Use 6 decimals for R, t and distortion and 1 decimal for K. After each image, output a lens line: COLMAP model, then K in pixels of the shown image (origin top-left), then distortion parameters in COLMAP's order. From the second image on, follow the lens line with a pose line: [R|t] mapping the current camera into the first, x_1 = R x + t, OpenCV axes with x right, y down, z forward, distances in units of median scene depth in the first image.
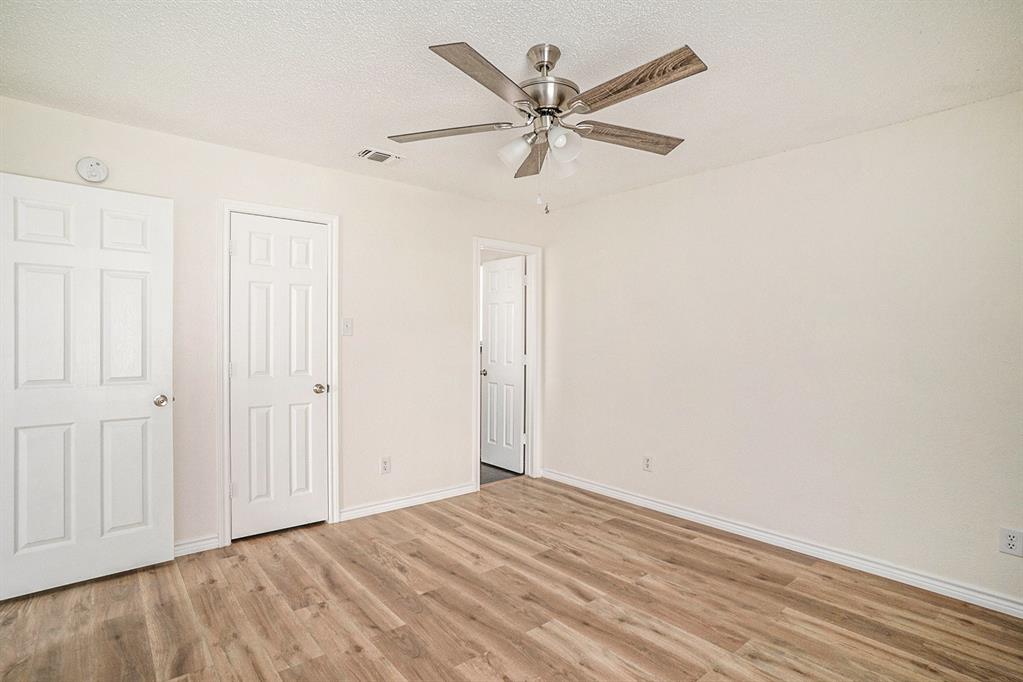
lens RADIAL K [[516.0, 0, 506.0], [0, 516.0, 334.1], [0, 0, 1]] dist [-0.058615, 0.025941]
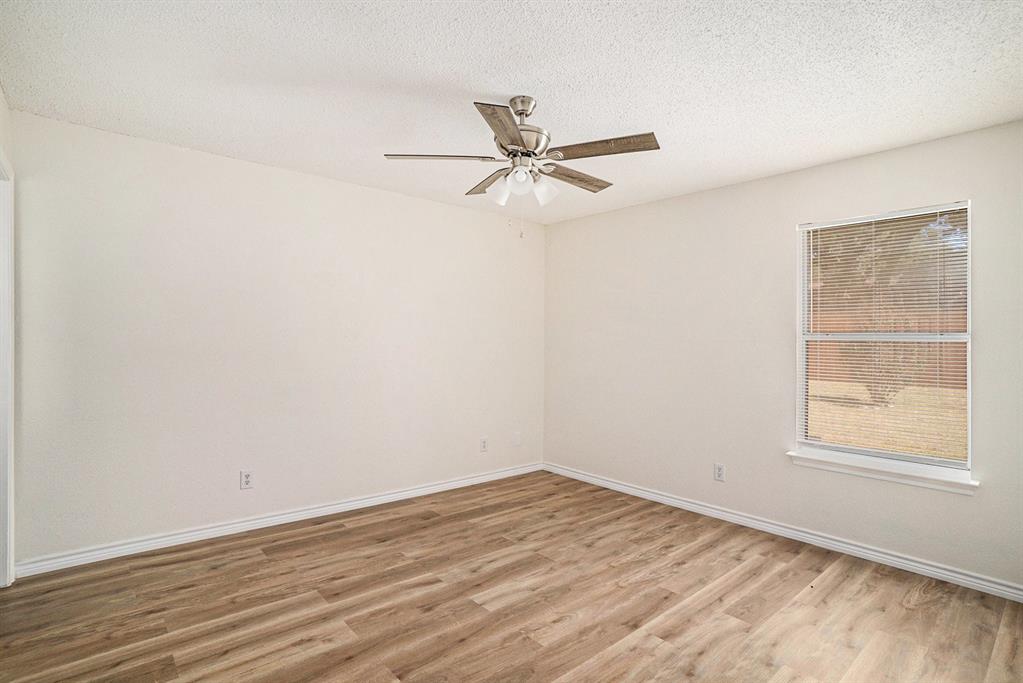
lens RADIAL K [[516.0, 0, 516.6], [0, 516.0, 344.6], [0, 0, 1]] dist [-0.058615, 0.025941]
pose [[-0.032021, -0.007846, 0.999456, -0.806428], [-0.022968, 0.999711, 0.007112, 0.002325], [-0.999223, -0.022727, -0.032192, 0.757699]]
